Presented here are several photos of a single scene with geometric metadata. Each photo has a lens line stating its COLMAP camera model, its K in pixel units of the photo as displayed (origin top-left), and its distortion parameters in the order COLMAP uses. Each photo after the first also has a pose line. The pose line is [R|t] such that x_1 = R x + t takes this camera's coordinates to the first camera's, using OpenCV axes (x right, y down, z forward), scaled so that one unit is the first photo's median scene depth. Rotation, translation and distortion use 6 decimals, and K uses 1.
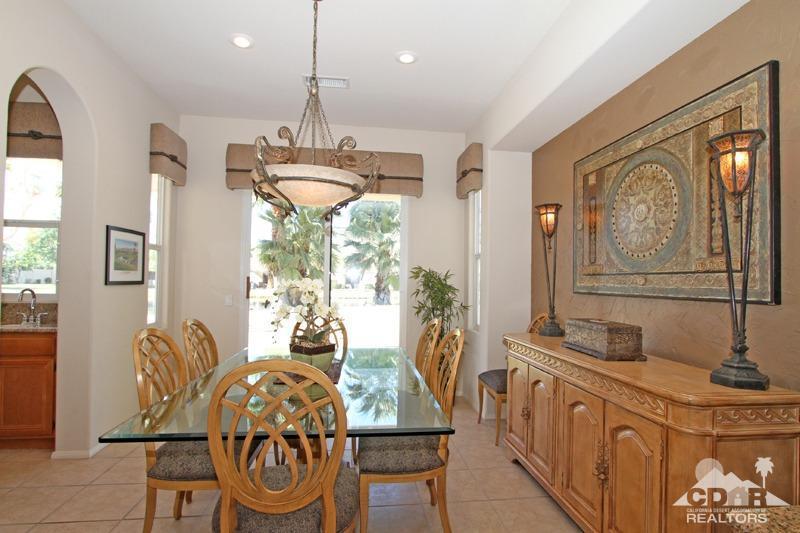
lens RADIAL K [[412.7, 0, 409.3], [0, 412.7, 271.8], [0, 0, 1]] dist [-0.004502, 0.002109]
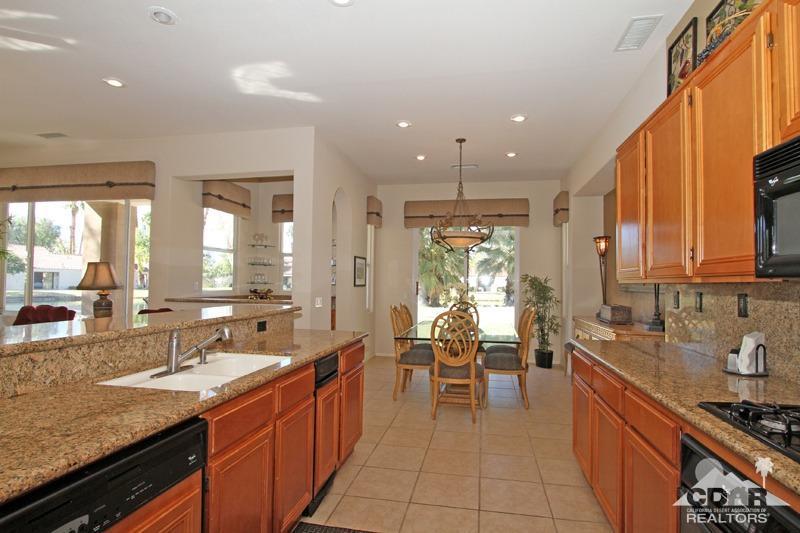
lens RADIAL K [[412.7, 0, 404.0], [0, 412.7, 273.7], [0, 0, 1]] dist [-0.004502, 0.002109]
pose [[0.946166, -0.013368, -0.323407, 0.126267], [0.012203, 0.999910, -0.005632, -0.016141], [0.323453, 0.001382, 0.946243, -0.824487]]
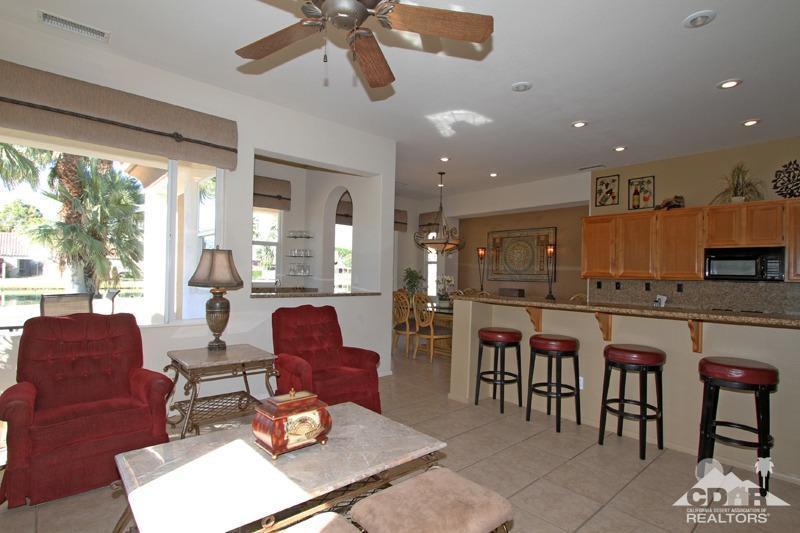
lens RADIAL K [[412.7, 0, 409.3], [0, 412.7, 272.6], [0, 0, 1]] dist [-0.004502, 0.002109]
pose [[0.823946, 0.004583, 0.566650, -1.644820], [-0.023009, 0.999413, 0.025374, -0.057440], [-0.566201, -0.033944, 0.823568, -0.997415]]
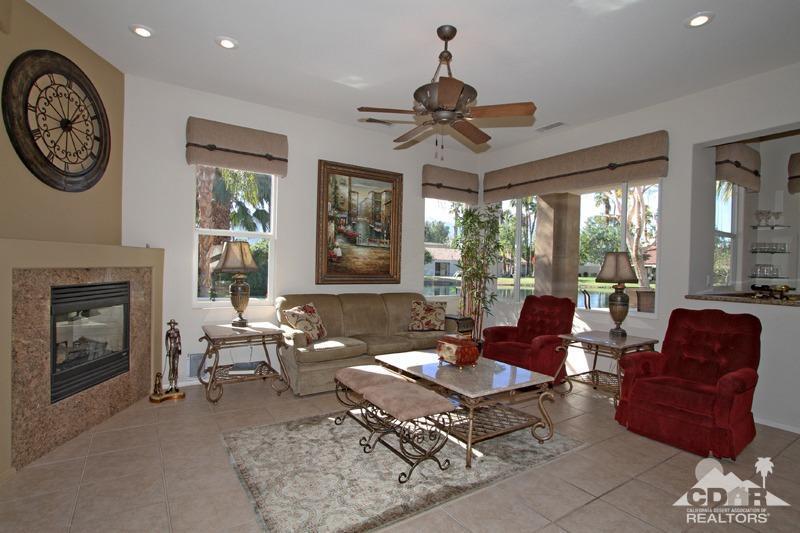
lens RADIAL K [[412.7, 0, 407.7], [0, 412.7, 264.4], [0, 0, 1]] dist [-0.004502, 0.002109]
pose [[0.439801, -0.011236, -0.898025, -0.502702], [0.003539, 0.999936, -0.010778, -0.025929], [0.898088, 0.001562, 0.439813, -0.975930]]
